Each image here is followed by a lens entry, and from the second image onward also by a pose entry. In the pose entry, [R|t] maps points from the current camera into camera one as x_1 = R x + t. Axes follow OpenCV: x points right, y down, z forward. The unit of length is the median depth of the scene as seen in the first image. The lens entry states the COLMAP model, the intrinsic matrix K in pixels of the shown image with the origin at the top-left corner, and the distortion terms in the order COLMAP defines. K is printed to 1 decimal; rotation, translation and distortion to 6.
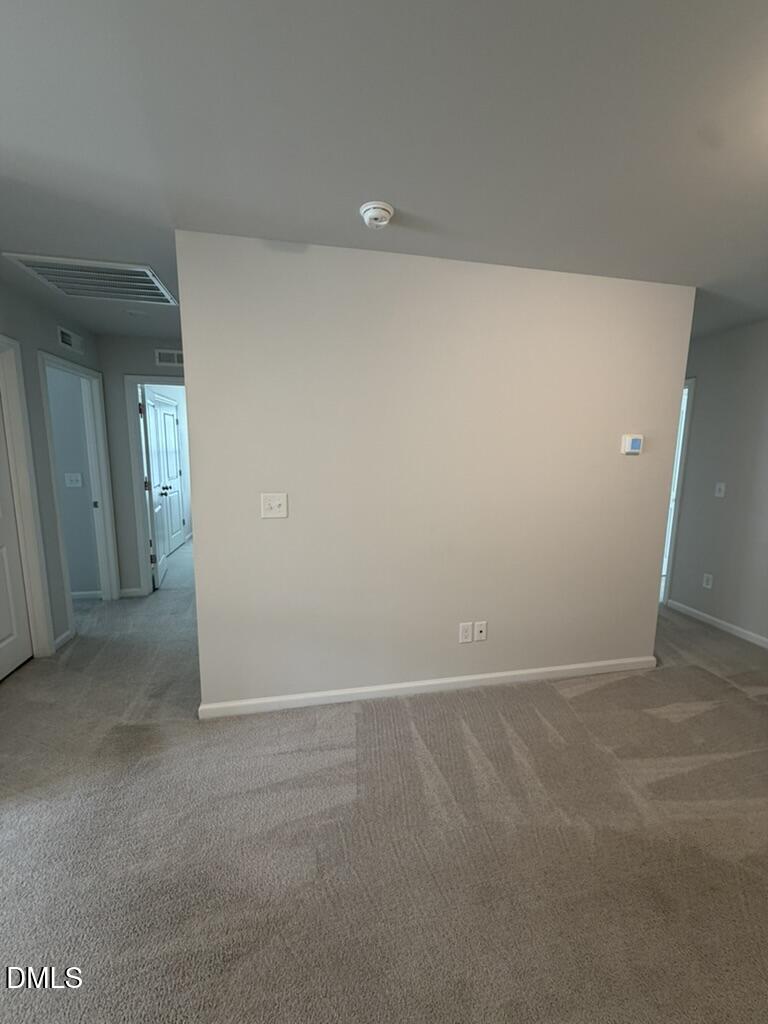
lens RADIAL K [[407.8, 0, 384.0], [0, 407.8, 507.8], [0, 0, 1]] dist [0.002523, -0.000025]
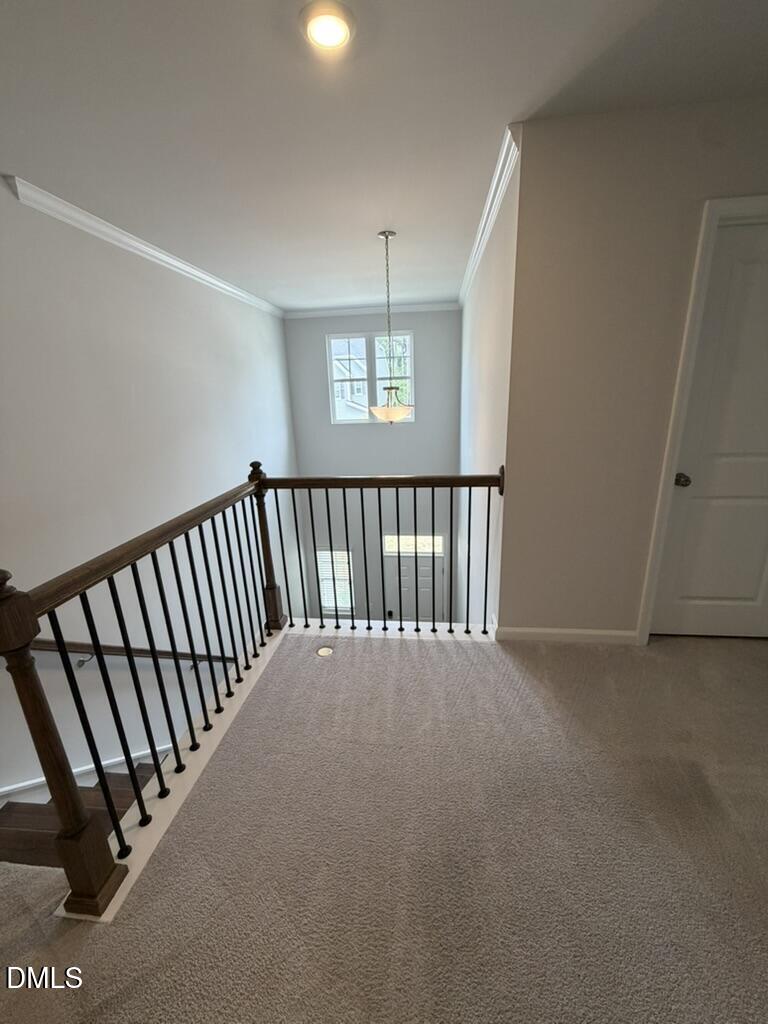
lens RADIAL K [[407.8, 0, 384.0], [0, 407.8, 507.8], [0, 0, 1]] dist [0.002523, -0.000025]
pose [[-0.305282, 0.272110, -0.912556, 0.061933], [-0.108394, 0.942145, 0.317195, -0.071856], [0.946073, 0.195749, -0.258125, 0.564330]]
